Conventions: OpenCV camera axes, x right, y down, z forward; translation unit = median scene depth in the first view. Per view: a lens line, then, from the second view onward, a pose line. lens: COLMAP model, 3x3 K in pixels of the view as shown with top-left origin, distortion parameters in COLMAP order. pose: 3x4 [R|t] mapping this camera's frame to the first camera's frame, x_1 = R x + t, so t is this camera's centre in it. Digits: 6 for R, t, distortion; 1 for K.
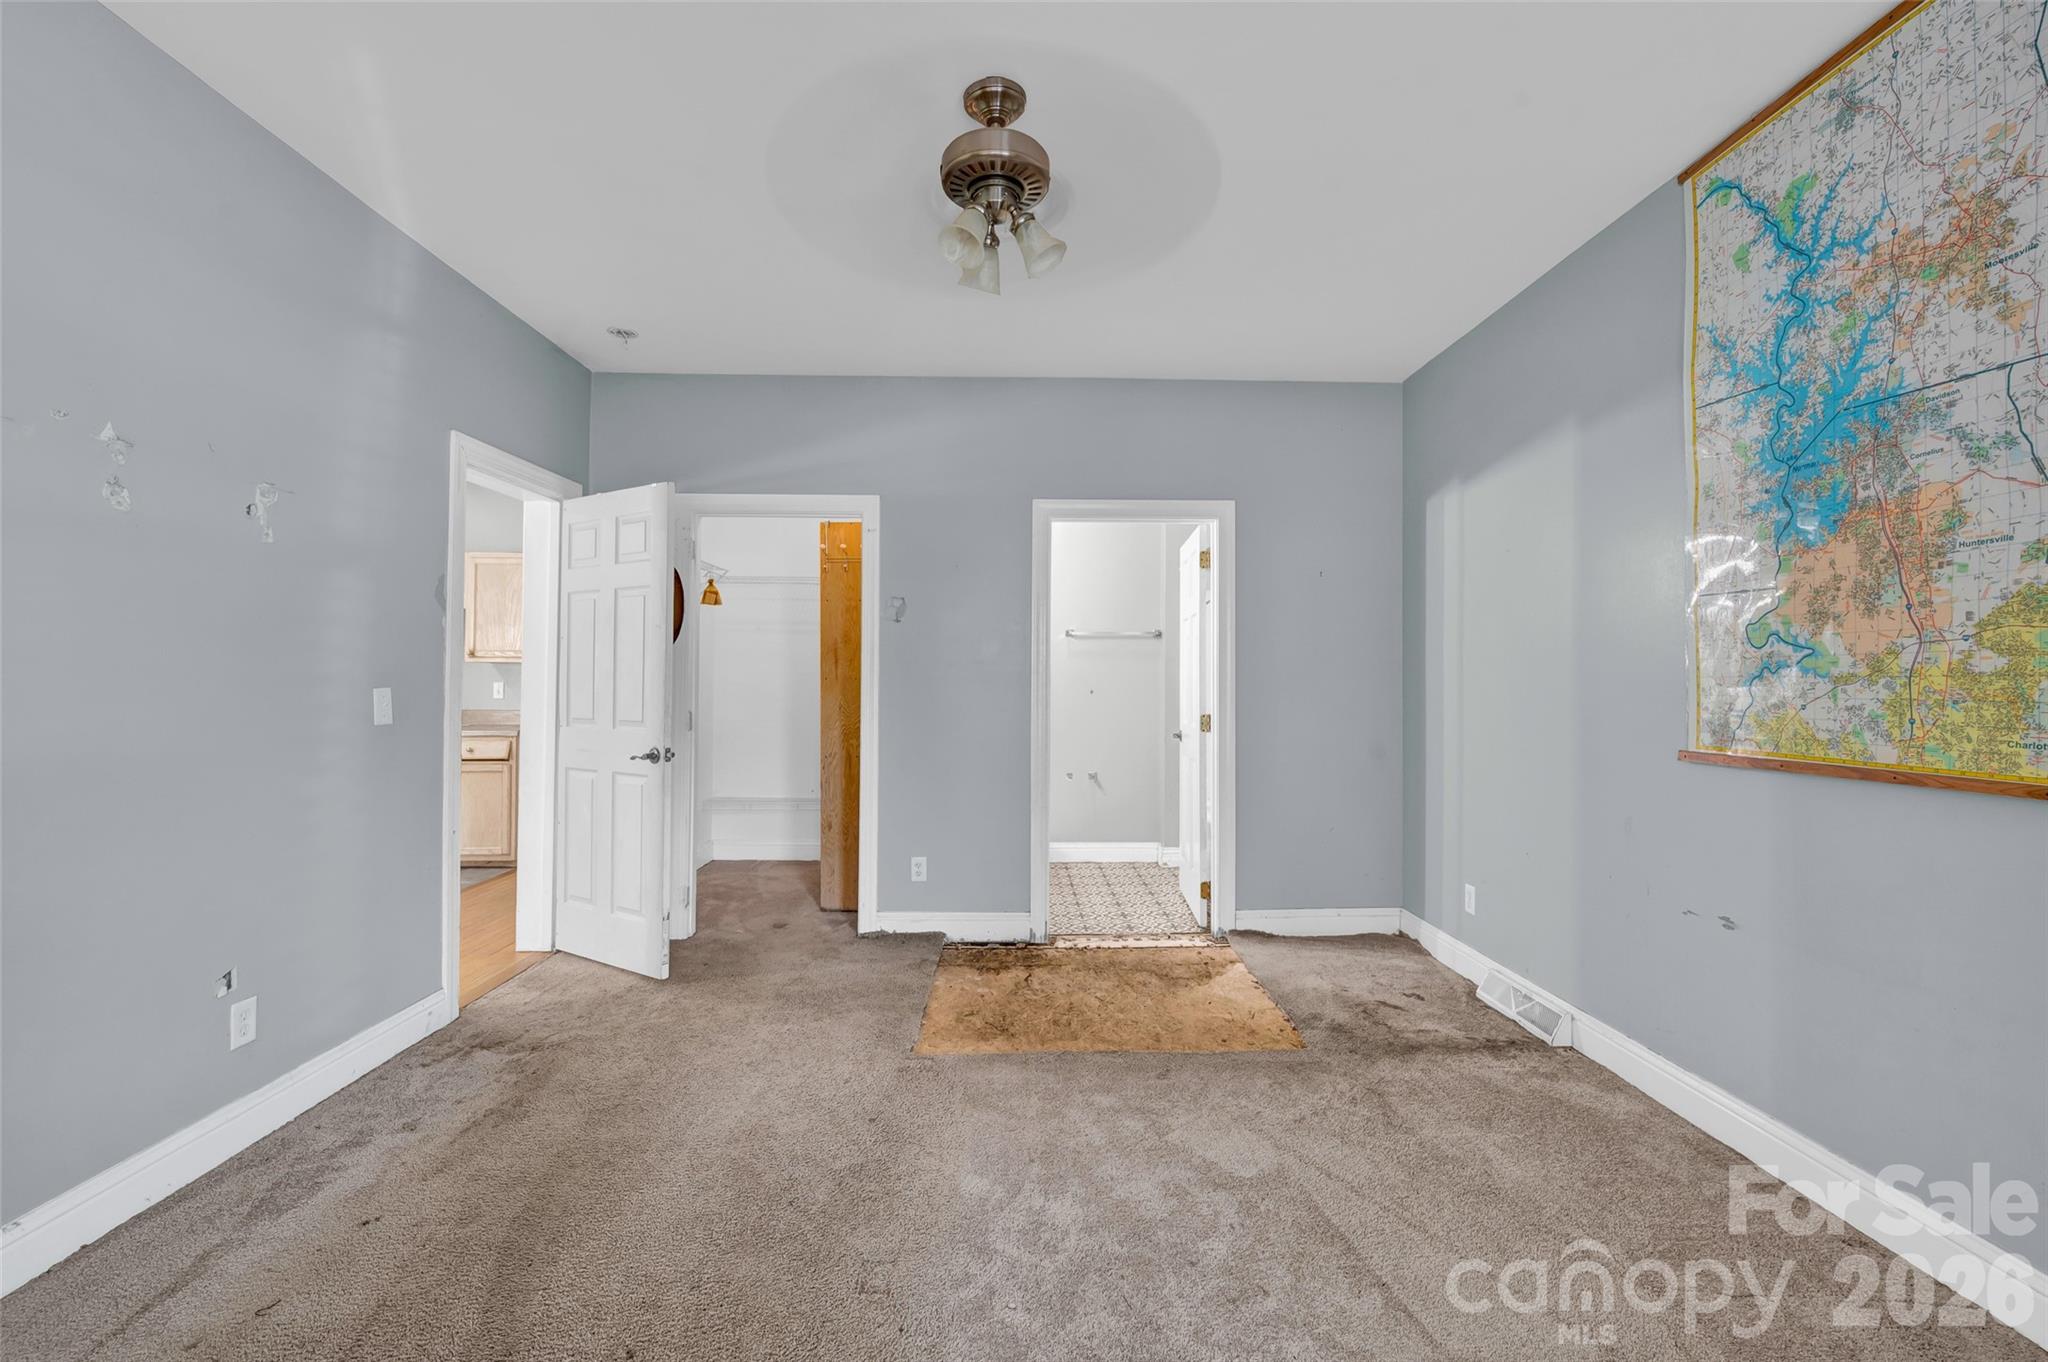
lens RADIAL K [[881.2, 0, 1036.8], [0, 881.2, 667.0], [0, 0, 1]] dist [0.000445, 0.000284]
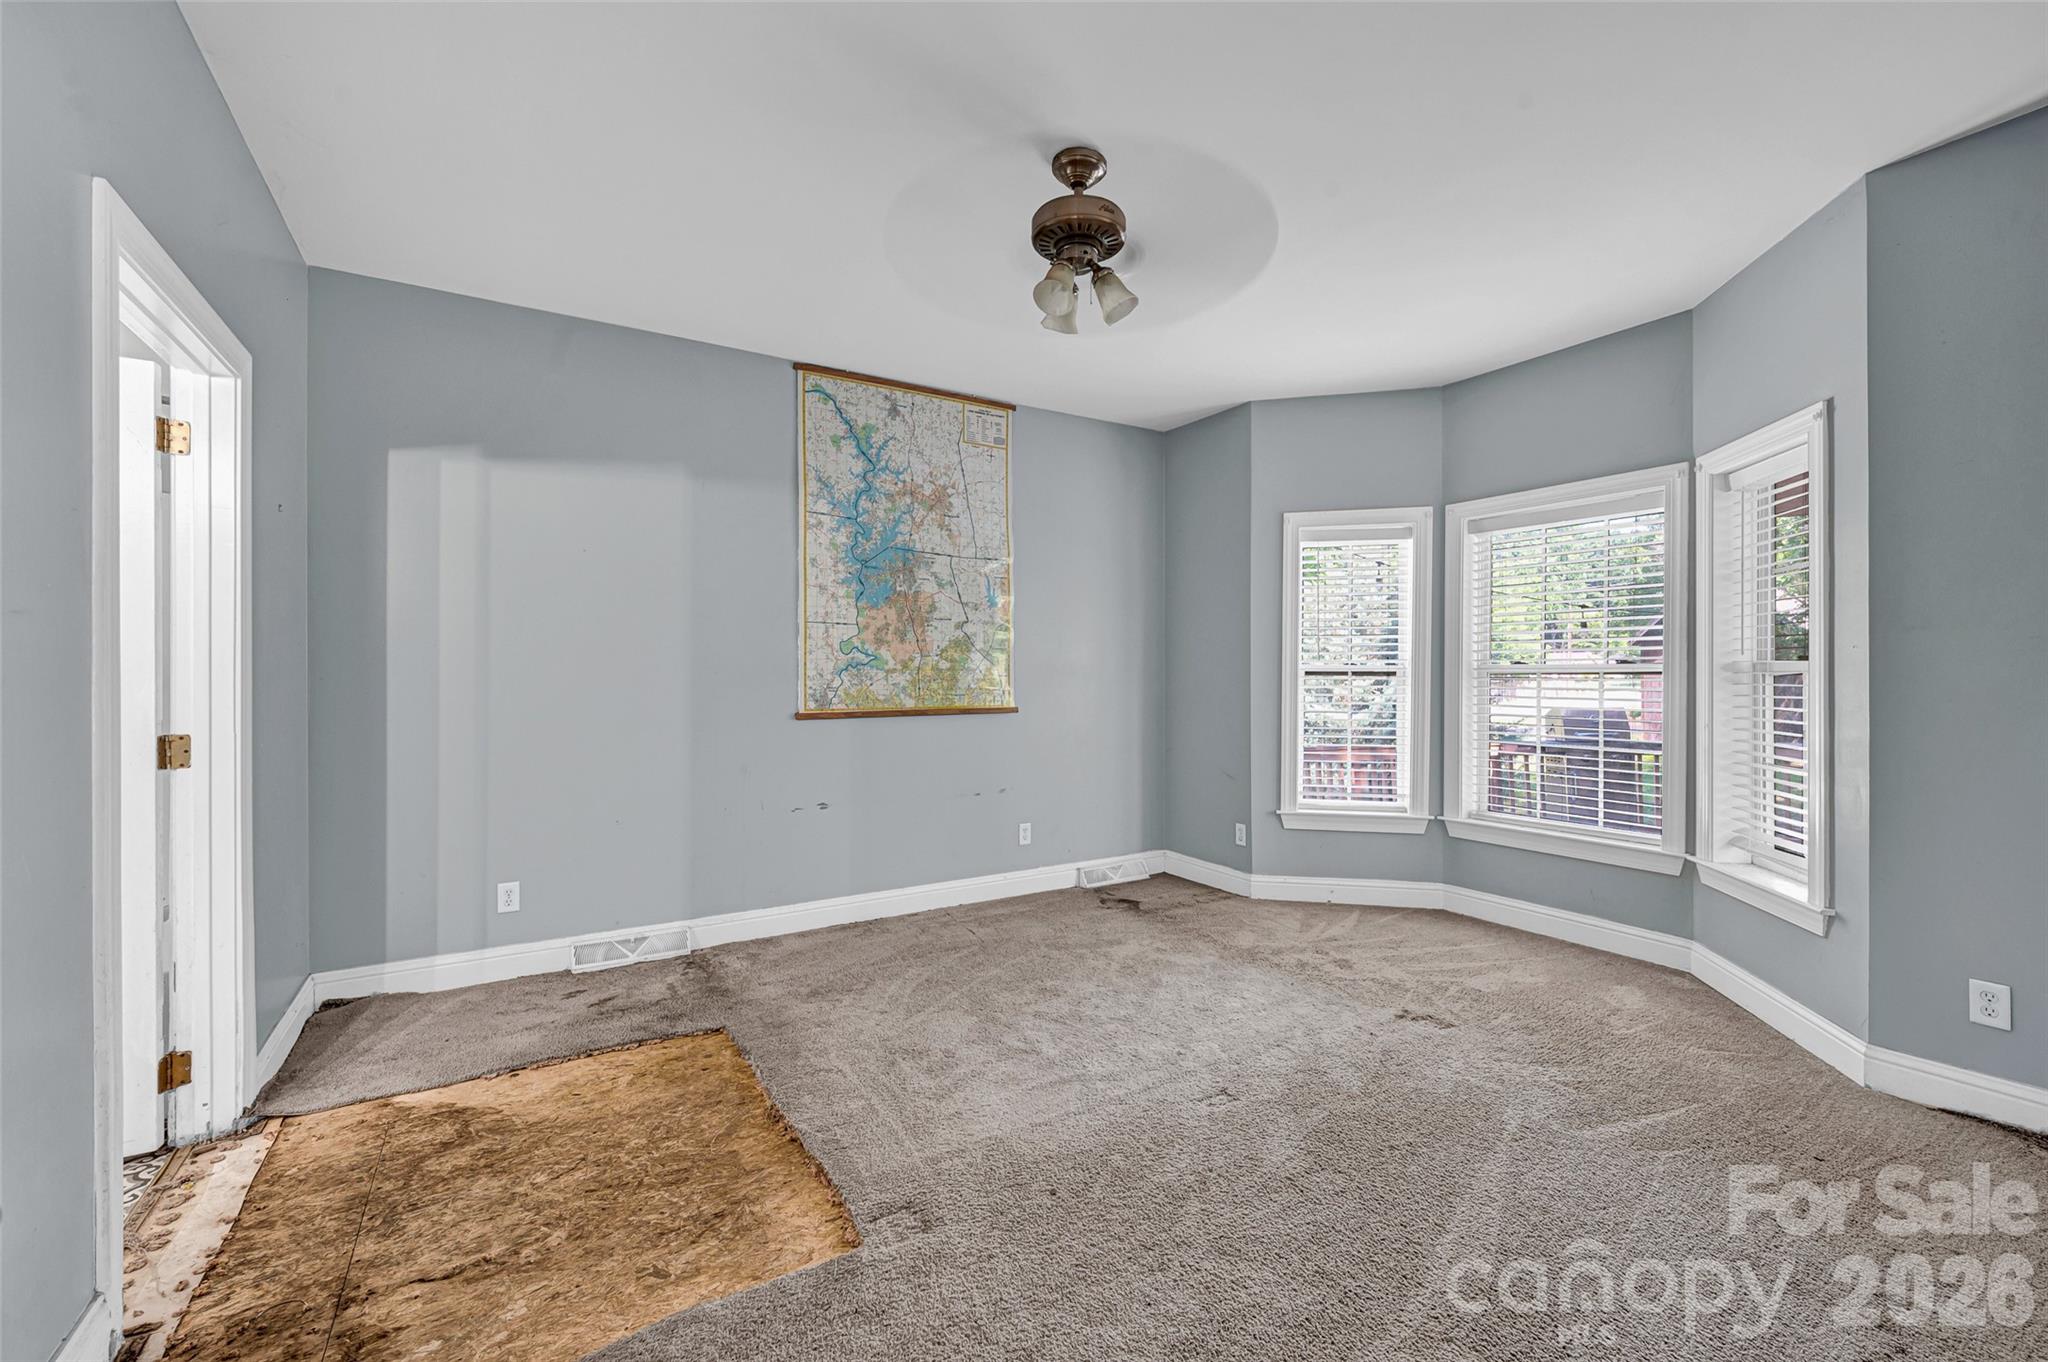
lens RADIAL K [[832.6, 0, 1038.9], [0, 832.6, 681.8], [0, 0, 1]] dist [-0.001145, -0.001117]
pose [[-0.509748, -0.013055, 0.860225, -0.961384], [-0.016837, 0.999845, 0.005197, 0.021582], [-0.860159, -0.011835, -0.509889, 1.591085]]
